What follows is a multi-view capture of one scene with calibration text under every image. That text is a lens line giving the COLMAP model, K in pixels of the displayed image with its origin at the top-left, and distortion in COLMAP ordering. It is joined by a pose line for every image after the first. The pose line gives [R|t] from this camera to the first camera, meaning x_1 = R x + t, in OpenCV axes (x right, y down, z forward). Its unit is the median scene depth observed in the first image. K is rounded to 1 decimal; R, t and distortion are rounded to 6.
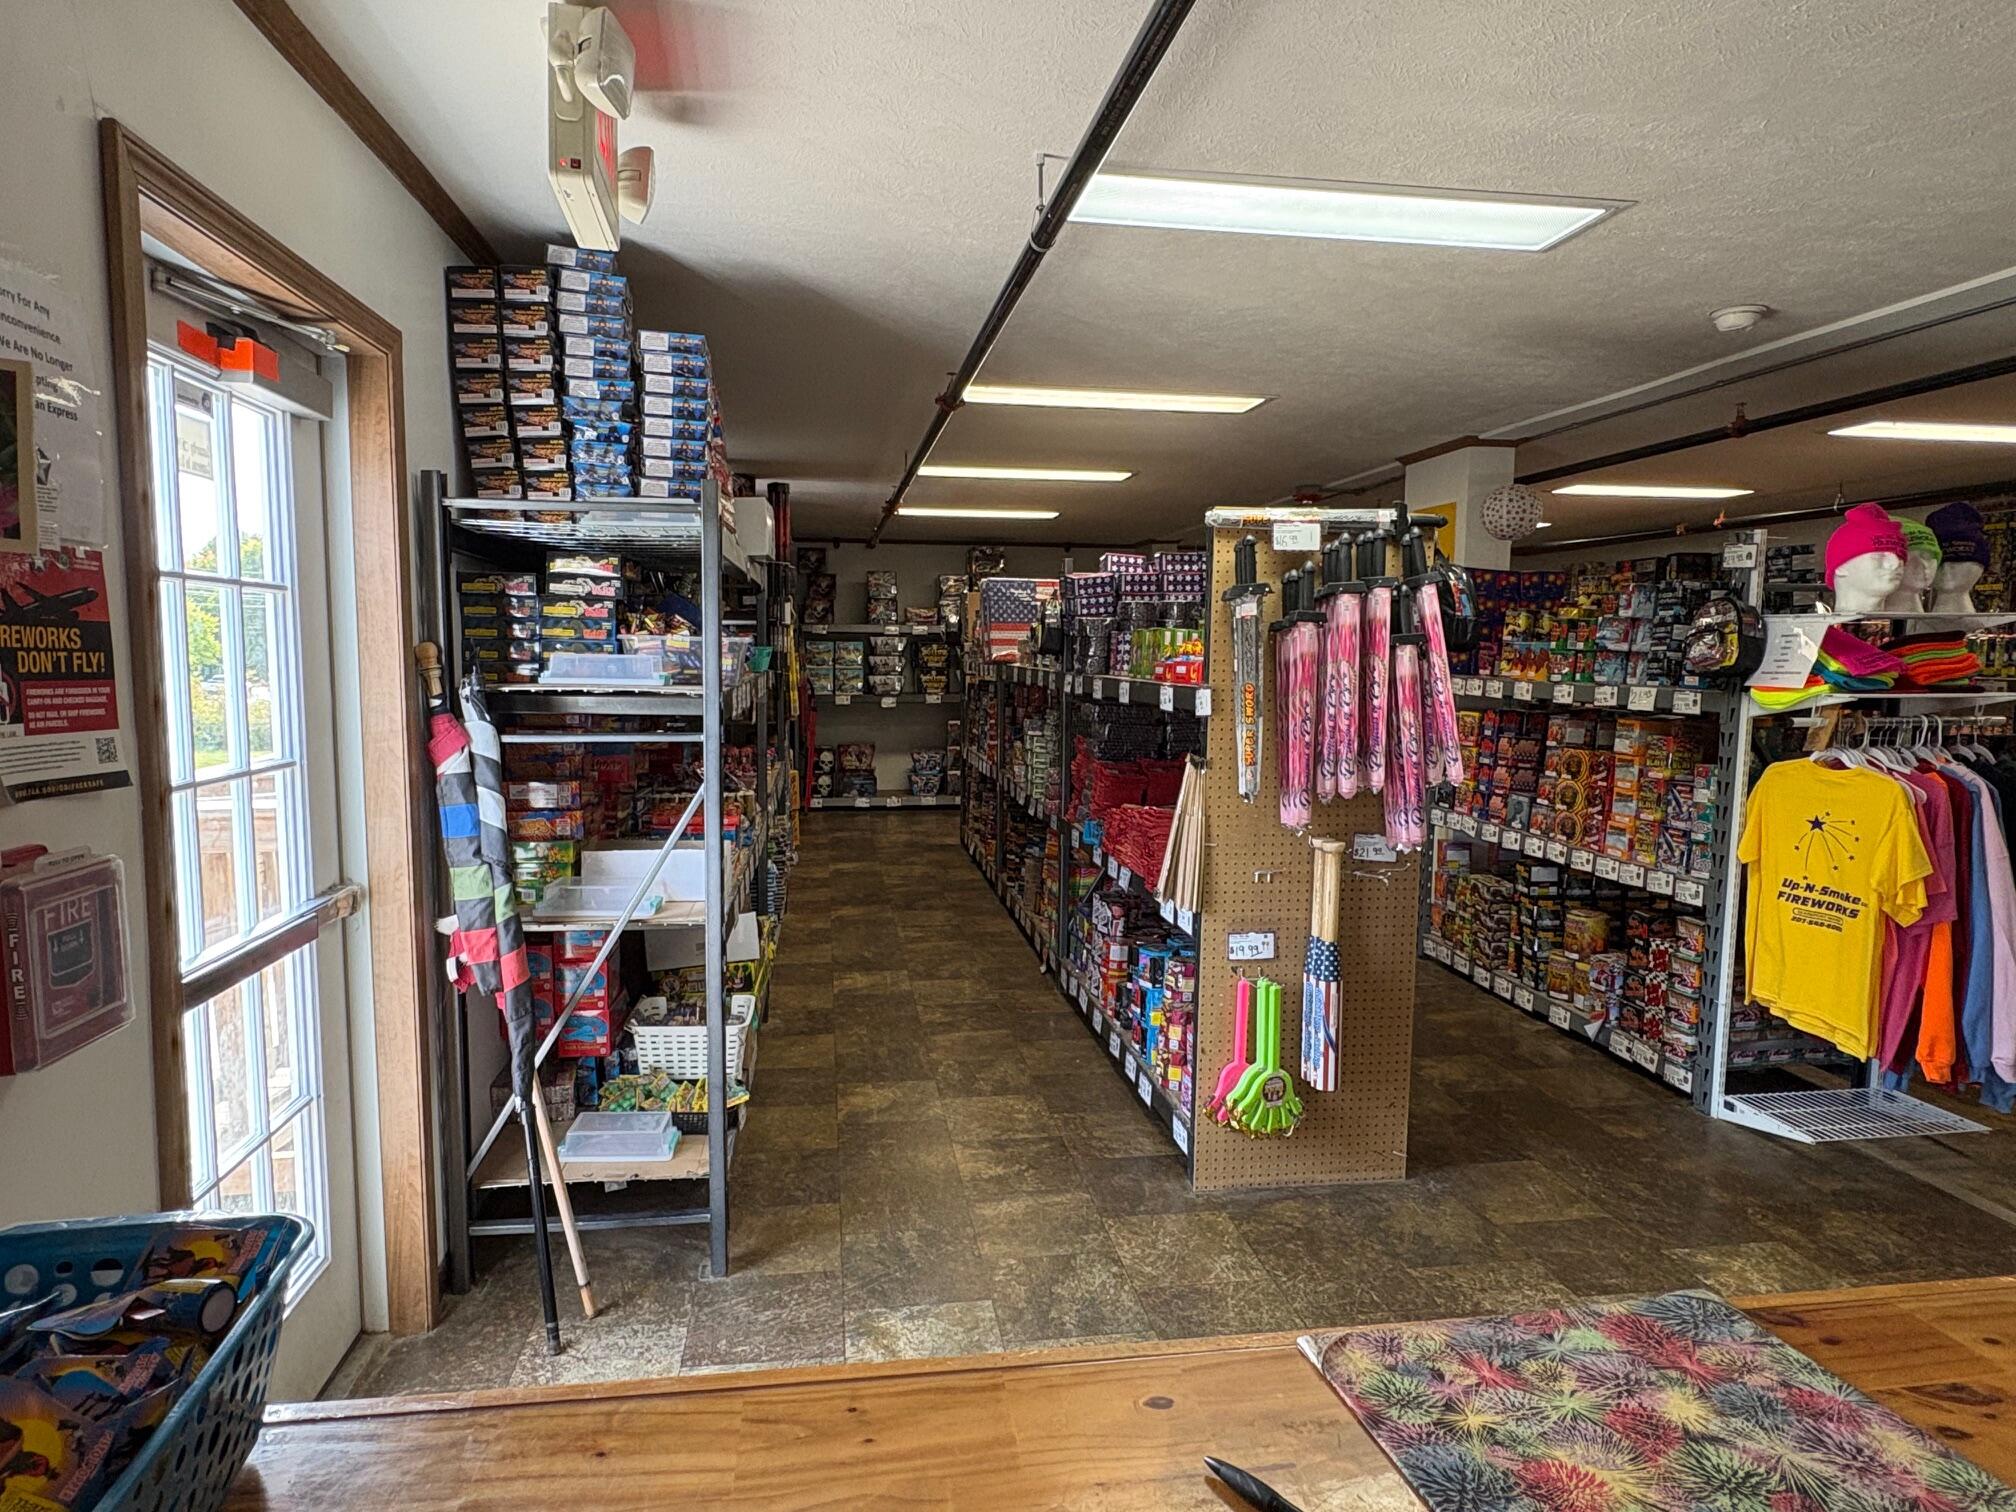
lens RADIAL K [[1196.8, 0, 1011.9], [0, 1196.8, 764.4], [0, 0, 1]] dist [-0.006218, 0.003417]
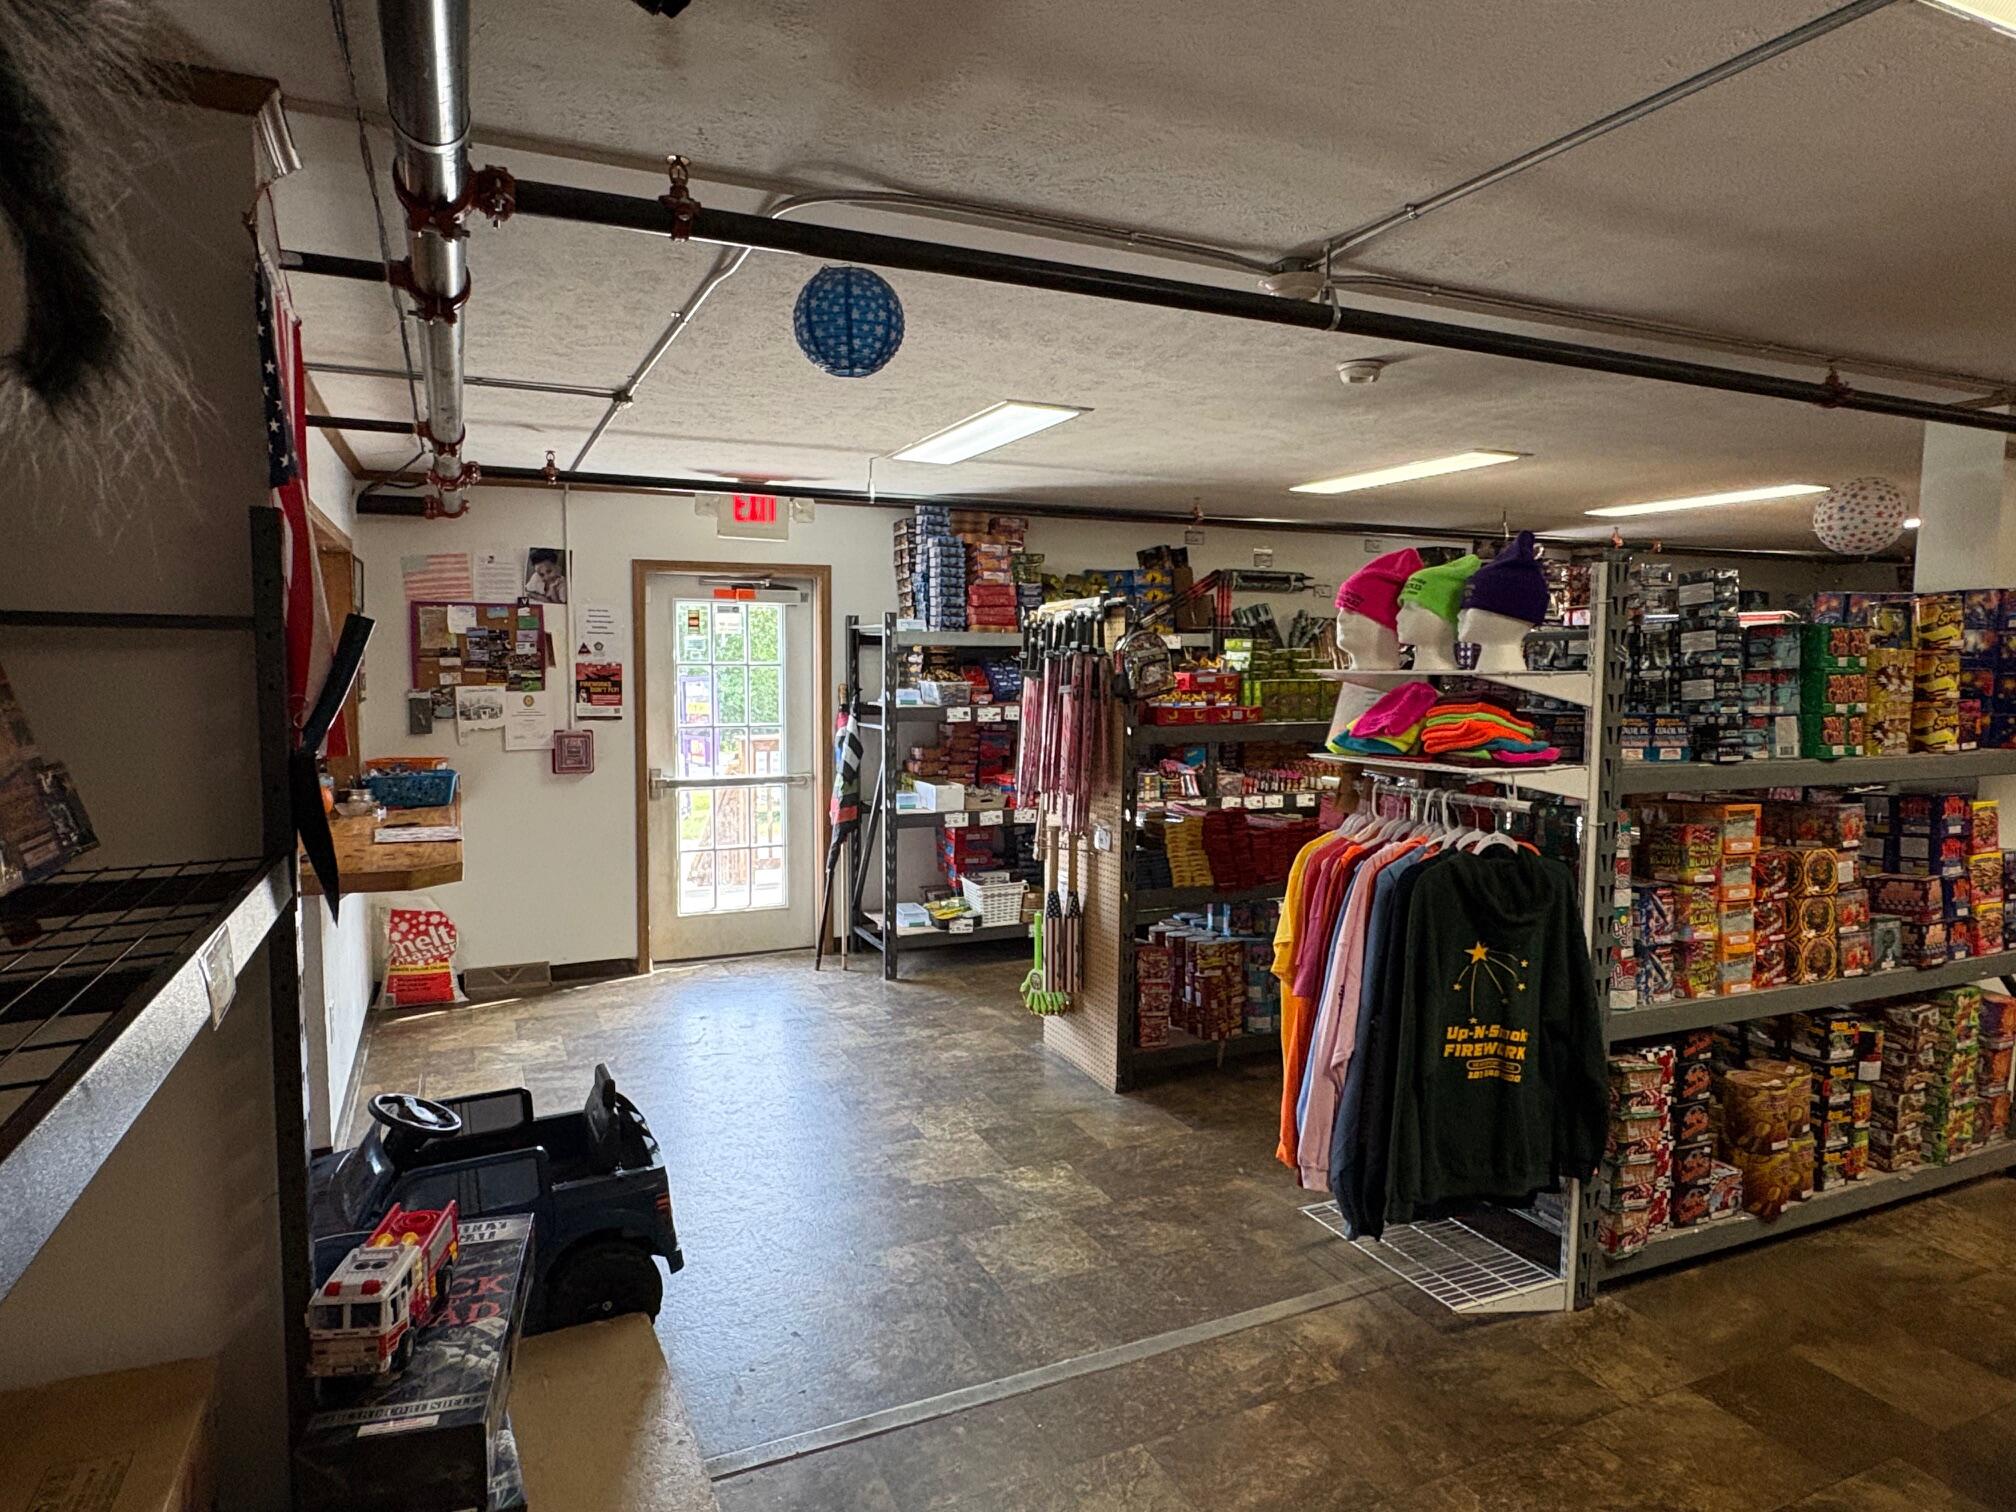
lens RADIAL K [[1196.8, 0, 1004.2], [0, 1196.8, 759.0], [0, 0, 1]] dist [-0.006218, 0.003417]
pose [[0.276970, 0.074338, -0.957999, 1.486646], [-0.096842, 0.994086, 0.049140, -0.073458], [0.955986, 0.079164, 0.282531, 0.455623]]
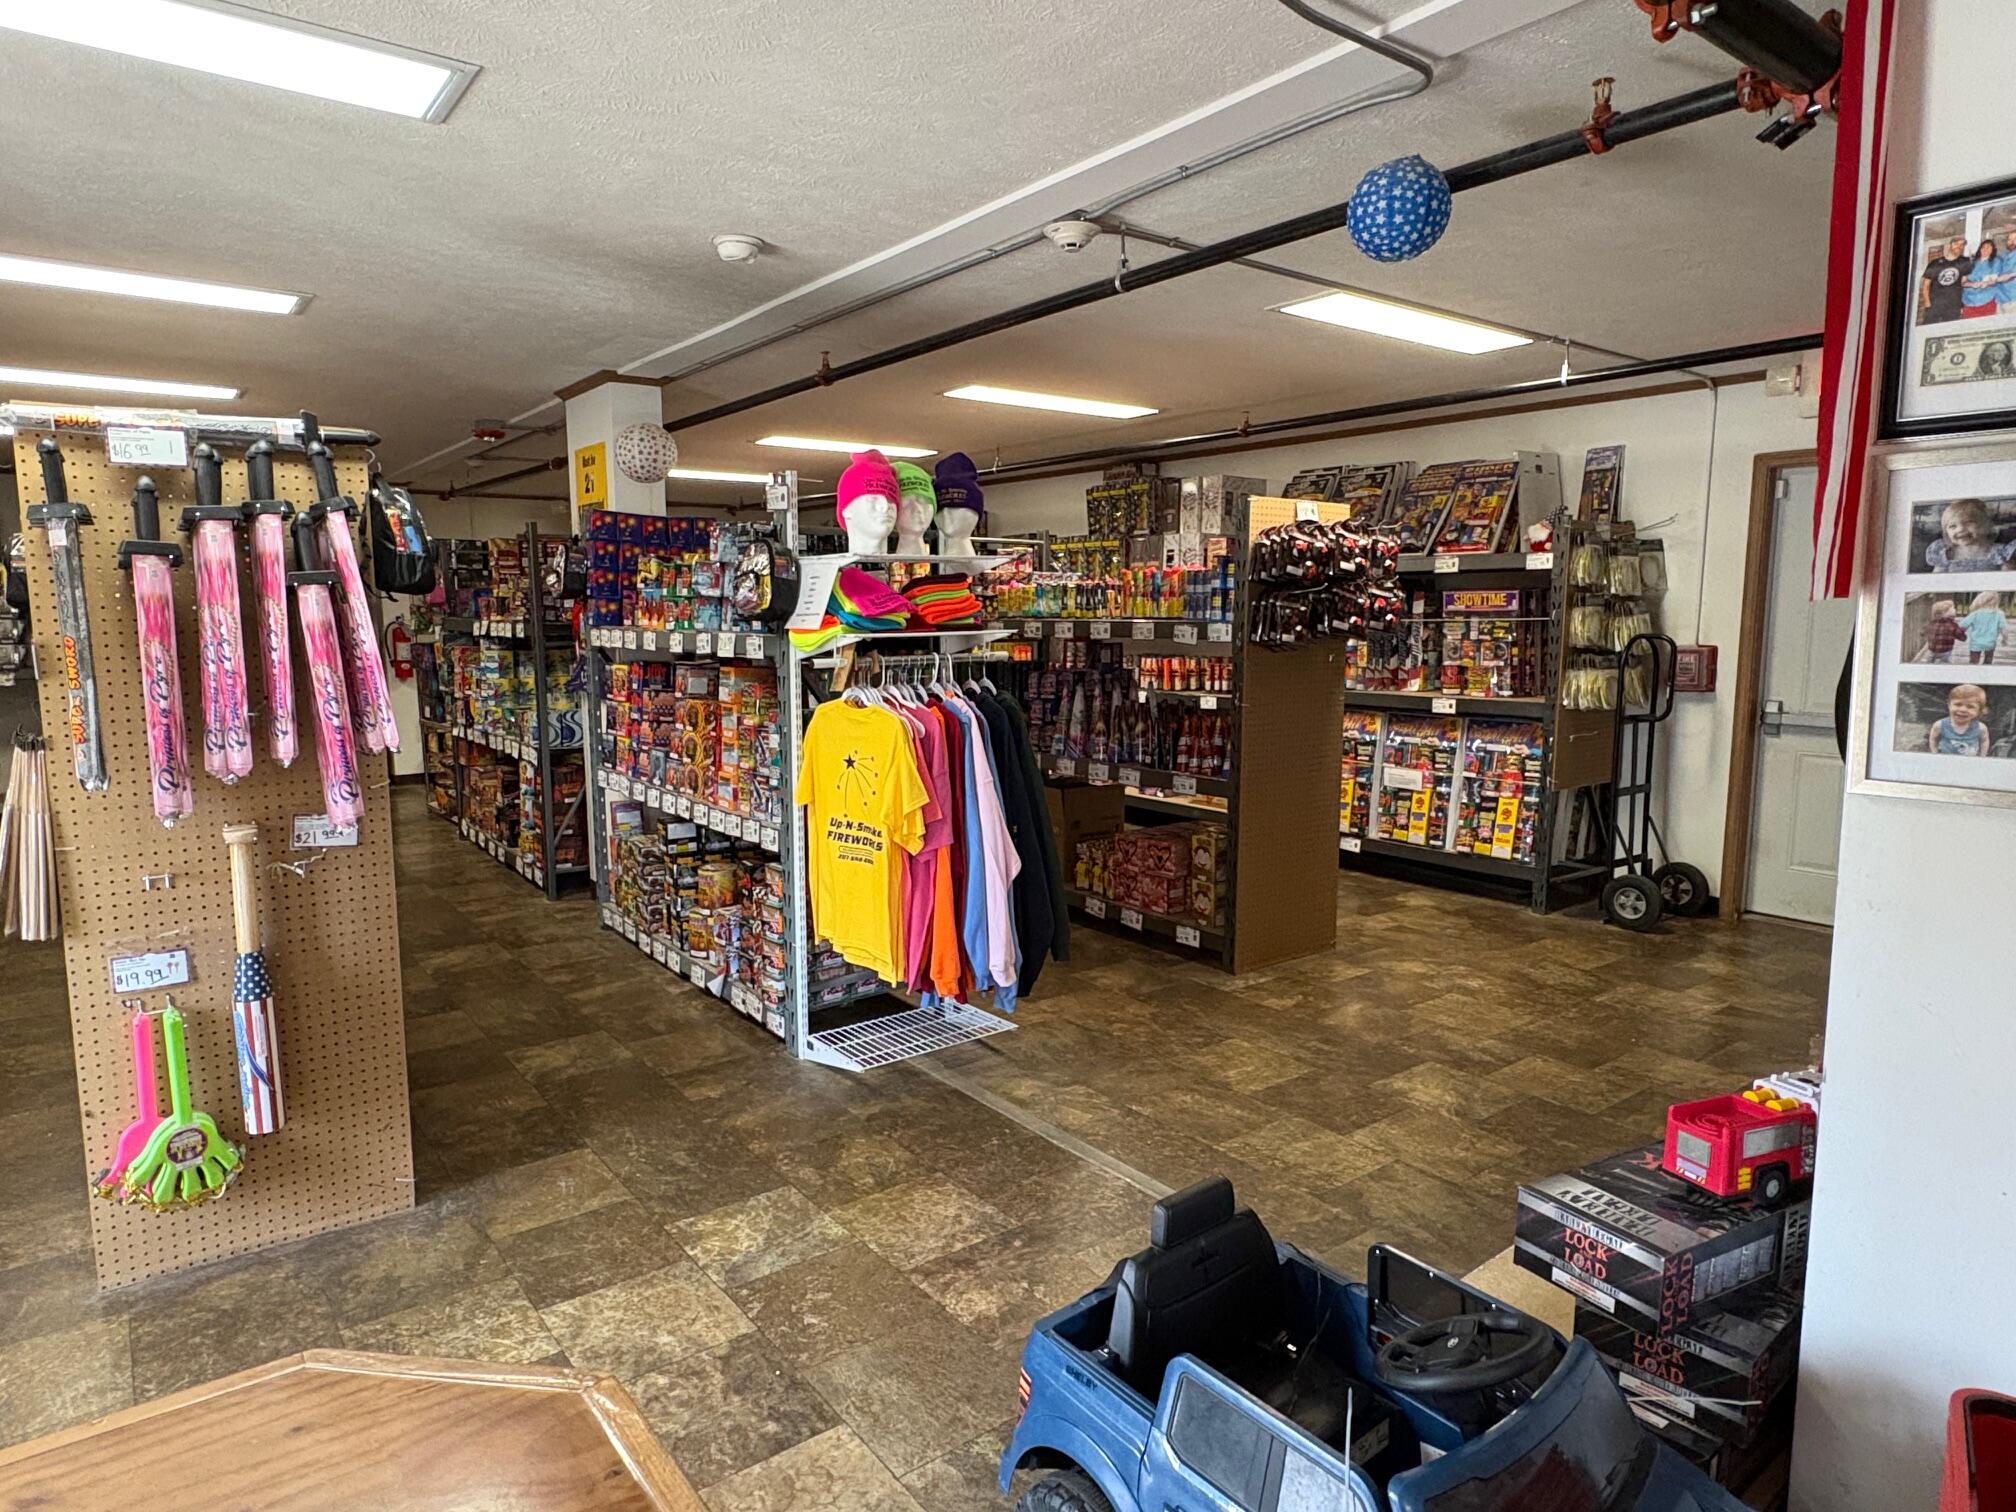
lens RADIAL K [[1196.8, 0, 1013.8], [0, 1196.8, 765.0], [0, 0, 1]] dist [-0.006218, 0.003417]
pose [[0.873015, -0.073770, 0.482082, 0.302308], [0.057324, 0.997163, 0.048782, 0.010136], [-0.484313, -0.014952, 0.874767, 0.035974]]
